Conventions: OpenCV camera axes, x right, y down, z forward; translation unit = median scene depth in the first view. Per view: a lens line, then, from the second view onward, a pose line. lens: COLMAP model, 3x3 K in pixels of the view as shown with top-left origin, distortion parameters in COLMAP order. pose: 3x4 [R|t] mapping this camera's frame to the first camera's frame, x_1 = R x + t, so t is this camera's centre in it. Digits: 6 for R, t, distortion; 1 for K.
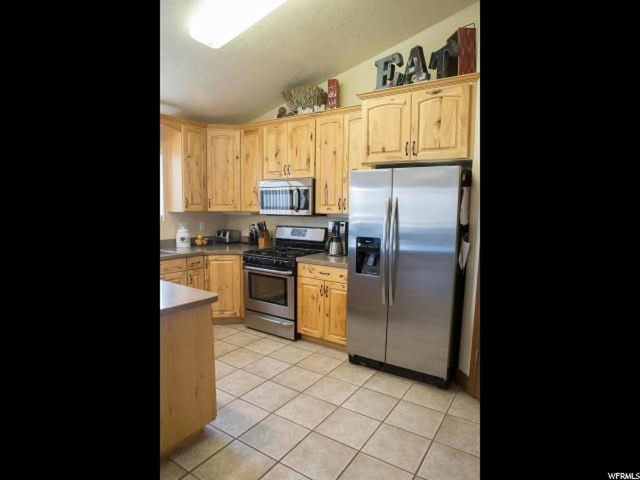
lens RADIAL K [[346.1, 0, 324.3], [0, 346.1, 249.7], [0, 0, 1]] dist [-0.068281, 0.001414]
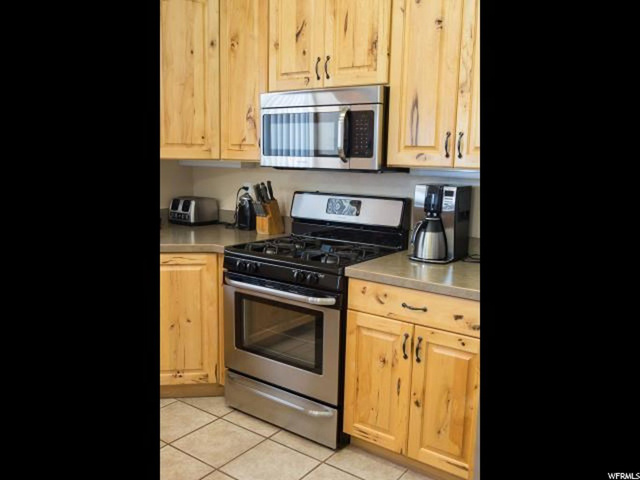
lens RADIAL K [[535.2, 0, 320.0], [0, 535.2, 240.0], [0, 0, 1]] dist [-0.003244, -0.000716]
pose [[0.998695, 0.016849, -0.048206, -0.077005], [-0.015219, 0.999307, 0.033982, -0.032015], [0.048745, -0.033204, 0.998259, 0.305491]]
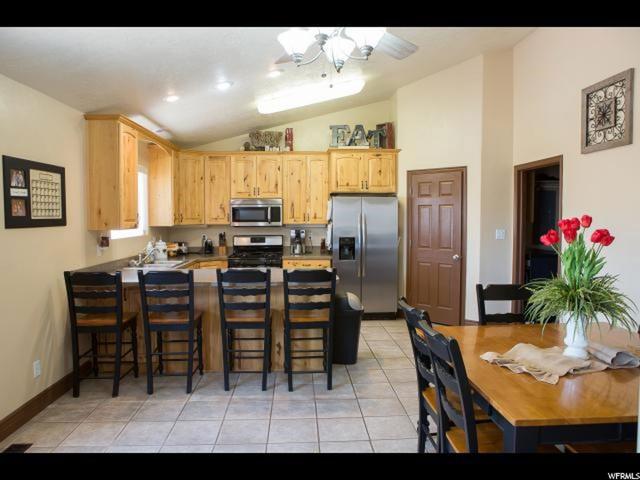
lens RADIAL K [[446.8, 0, 320.0], [0, 446.8, 240.0], [0, 0, 1]] dist [-0.049585, 0.005963]
pose [[0.803620, -0.046705, 0.593308, -0.954967], [0.086917, 0.995437, -0.039367, 0.038035], [-0.588762, 0.083205, 0.804013, -0.491987]]
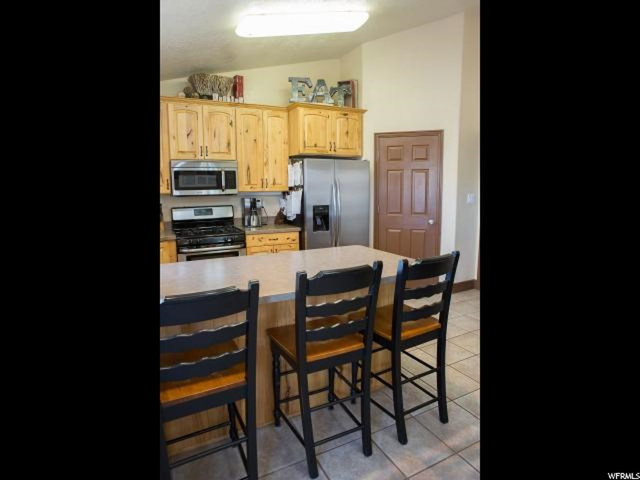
lens RADIAL K [[350.1, 0, 320.0], [0, 350.1, 240.0], [0, 0, 1]] dist [-0.063800, 0.000842]
pose [[0.494604, -0.143827, 0.857135, -0.896979], [0.126529, 0.987621, 0.092709, -0.021836], [-0.859859, 0.062598, 0.506680, 0.199114]]
